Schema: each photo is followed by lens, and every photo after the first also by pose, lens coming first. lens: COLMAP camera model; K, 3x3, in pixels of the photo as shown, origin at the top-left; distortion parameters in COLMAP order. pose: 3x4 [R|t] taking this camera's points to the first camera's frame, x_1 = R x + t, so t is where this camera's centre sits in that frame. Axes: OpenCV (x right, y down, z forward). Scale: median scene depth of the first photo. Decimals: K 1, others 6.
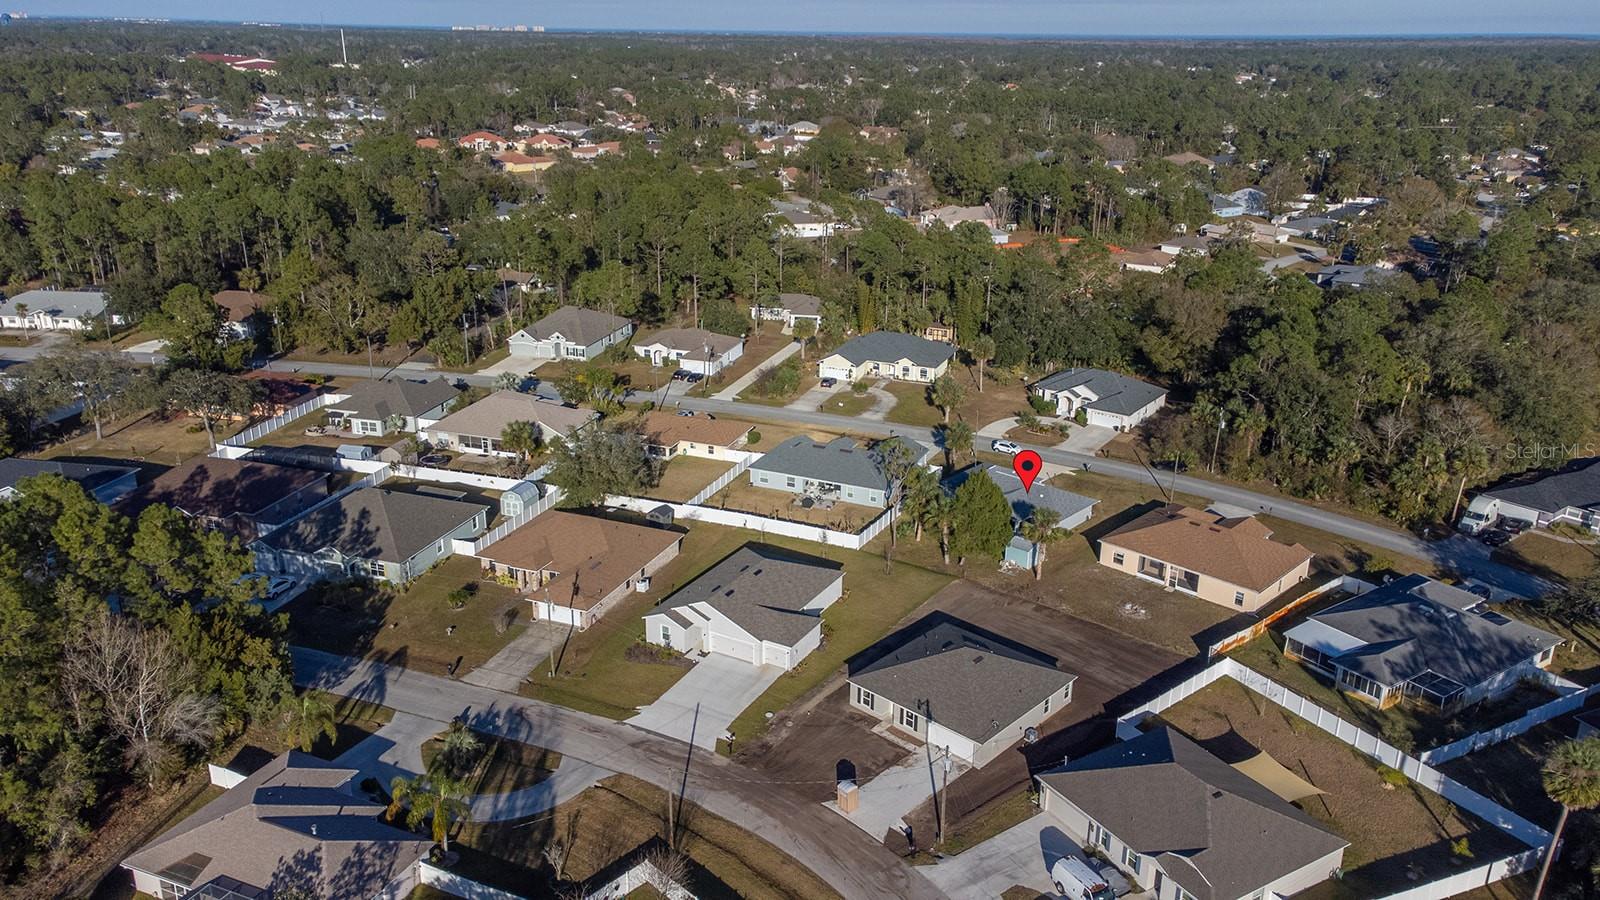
lens RADIAL K [[1190.0, 0, 806.6], [0, 1190.0, 448.6], [0, 0, 1]] dist [0.047117, 0.006248]
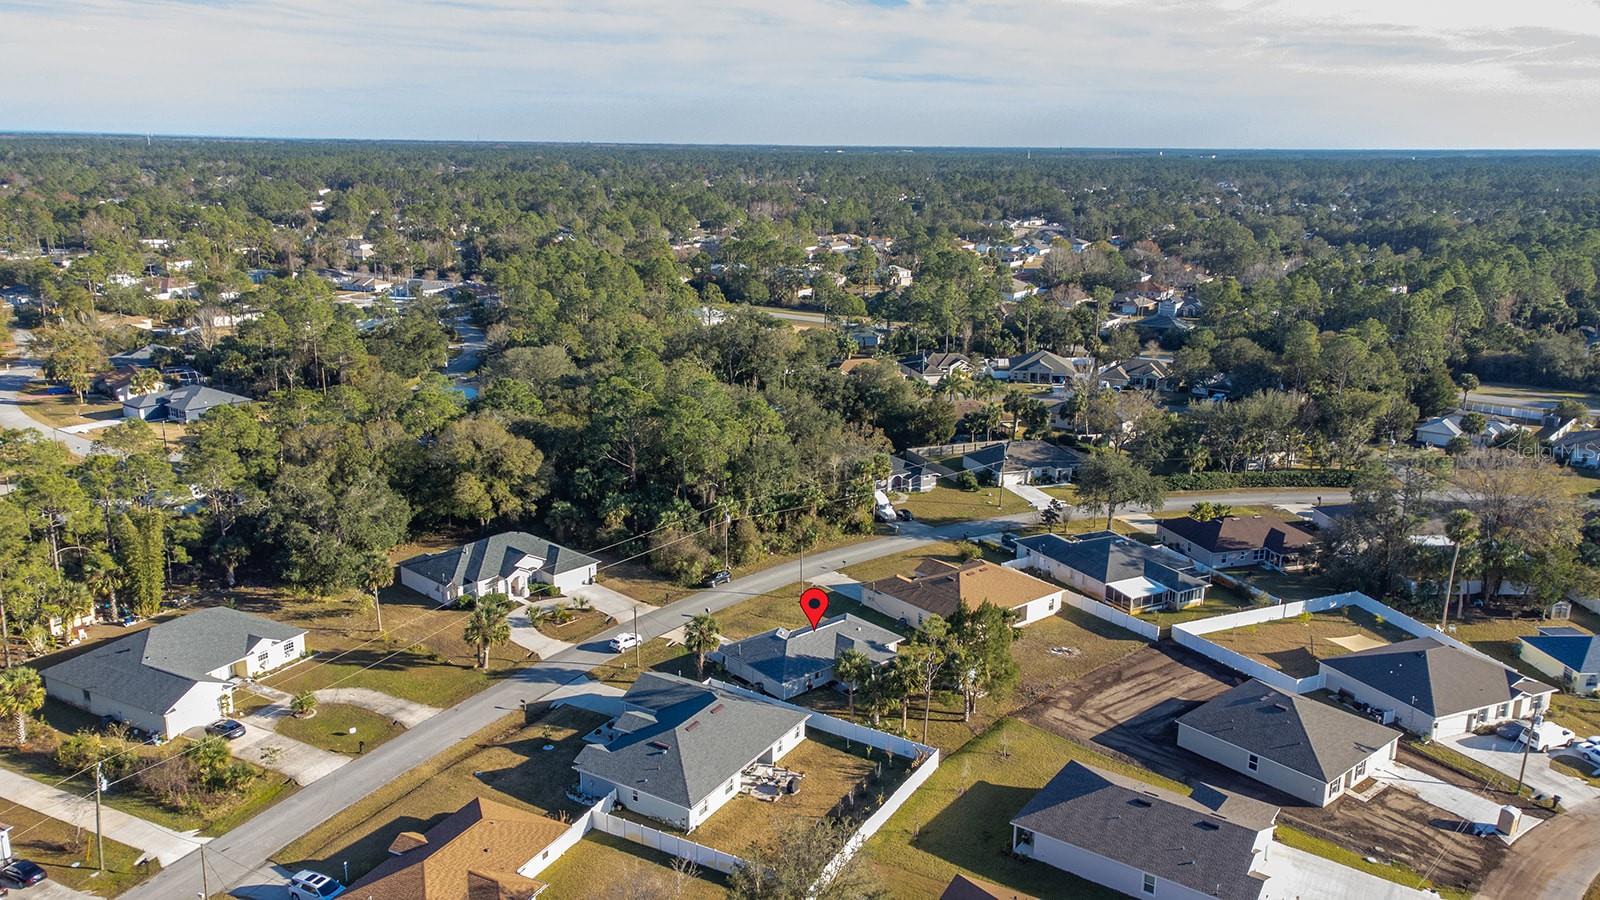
lens RADIAL K [[1184.8, 0, 796.9], [0, 1184.8, 451.7], [0, 0, 1]] dist [0.043914, 0.005579]
pose [[0.115790, -0.262521, 0.957954, -0.658600], [0.321885, 0.922312, 0.213847, -0.302962], [-0.939672, 0.283589, 0.191296, 0.852268]]
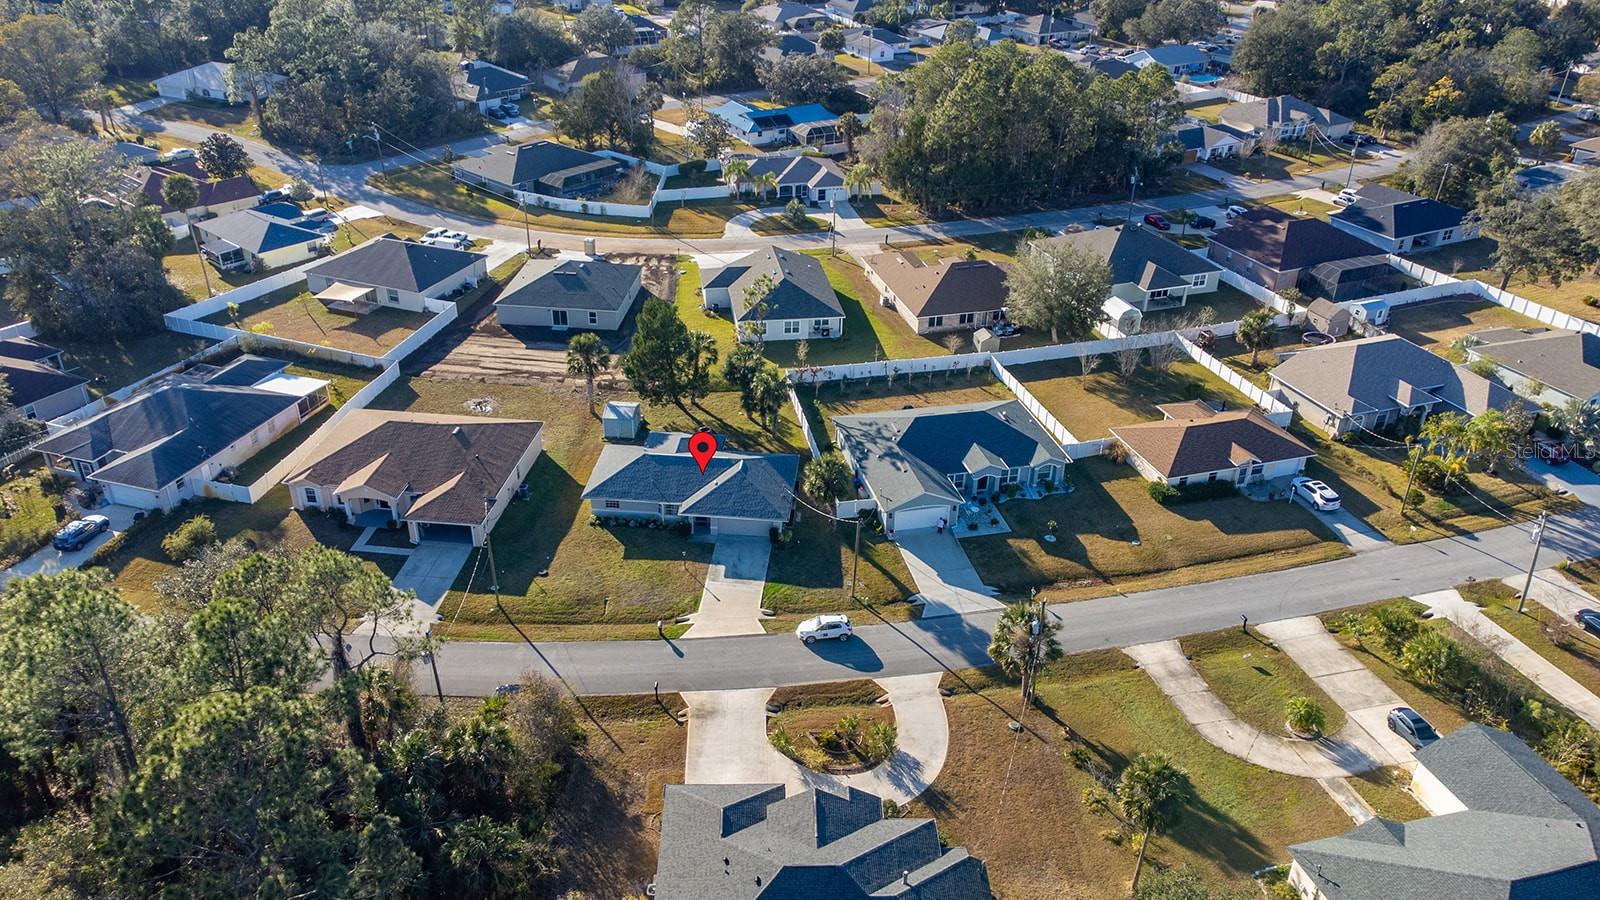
lens RADIAL K [[1190.0, 0, 806.6], [0, 1190.0, 448.6], [0, 0, 1]] dist [0.047117, 0.006248]
pose [[-0.787986, 0.283141, -0.546726, 0.535270], [-0.227215, 0.691575, 0.685637, -0.504325], [0.572234, 0.664496, -0.480617, 1.446634]]
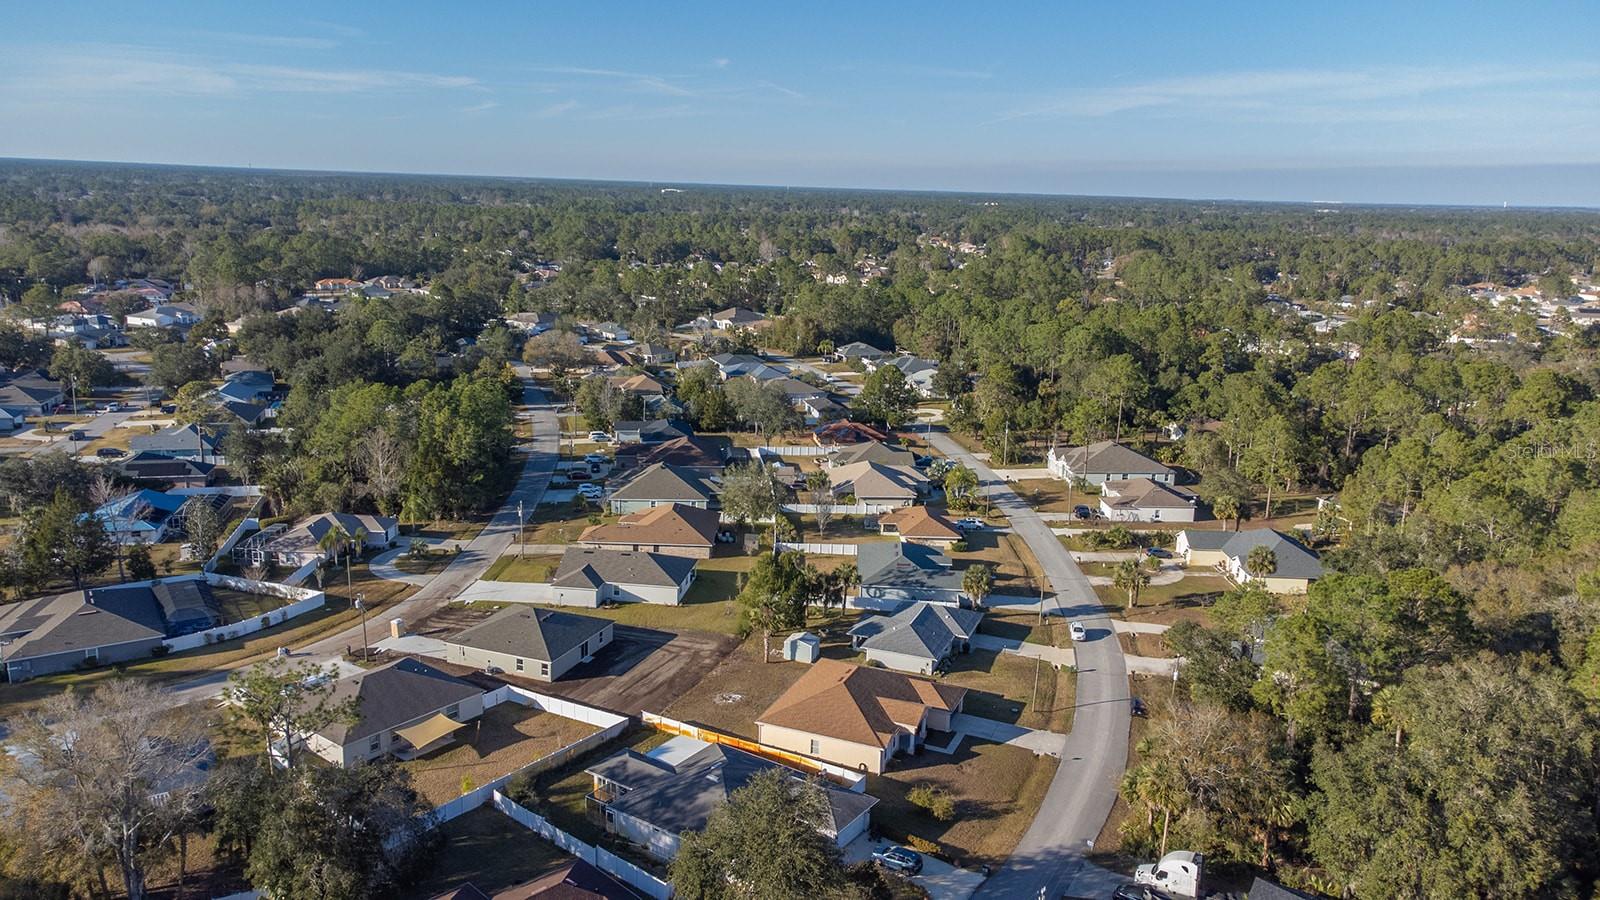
lens RADIAL K [[1184.8, 0, 796.9], [0, 1184.8, 451.7], [0, 0, 1]] dist [0.043914, 0.005579]
pose [[0.372311, 0.206447, -0.904856, 1.071480], [-0.334876, 0.939153, 0.076484, -0.154521], [0.865588, 0.274538, 0.418791, 0.473995]]
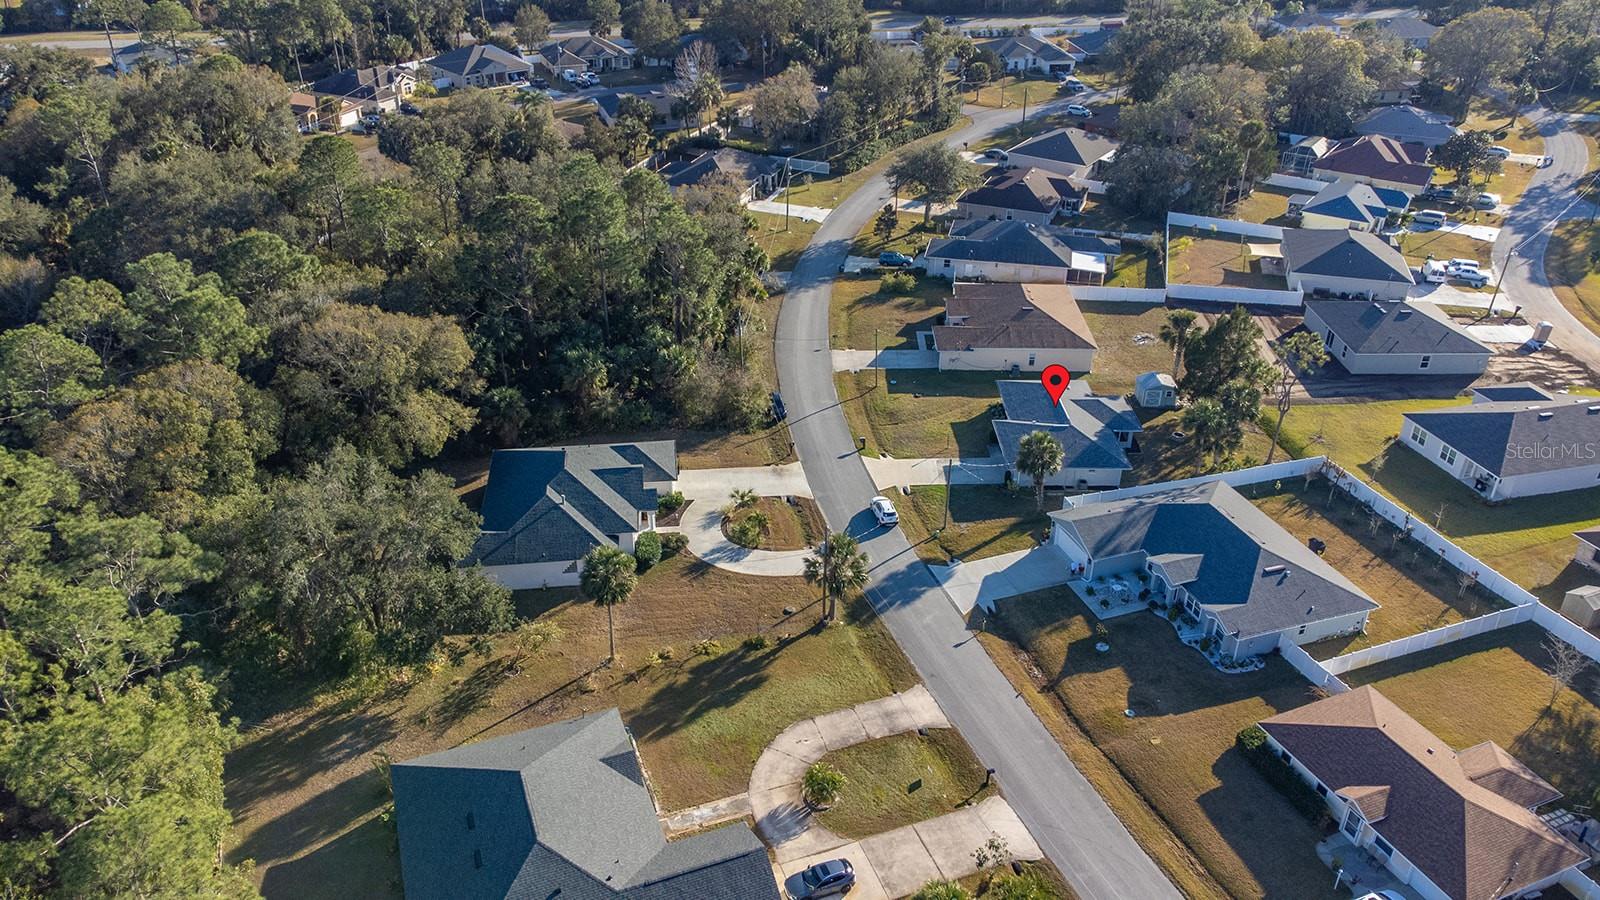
lens RADIAL K [[1184.8, 0, 796.9], [0, 1184.8, 451.7], [0, 0, 1]] dist [0.043914, 0.005579]
pose [[-0.694169, -0.379391, 0.611712, -0.199745], [0.216861, 0.700108, 0.680308, -0.545120], [-0.686367, 0.604906, -0.403719, 1.525358]]
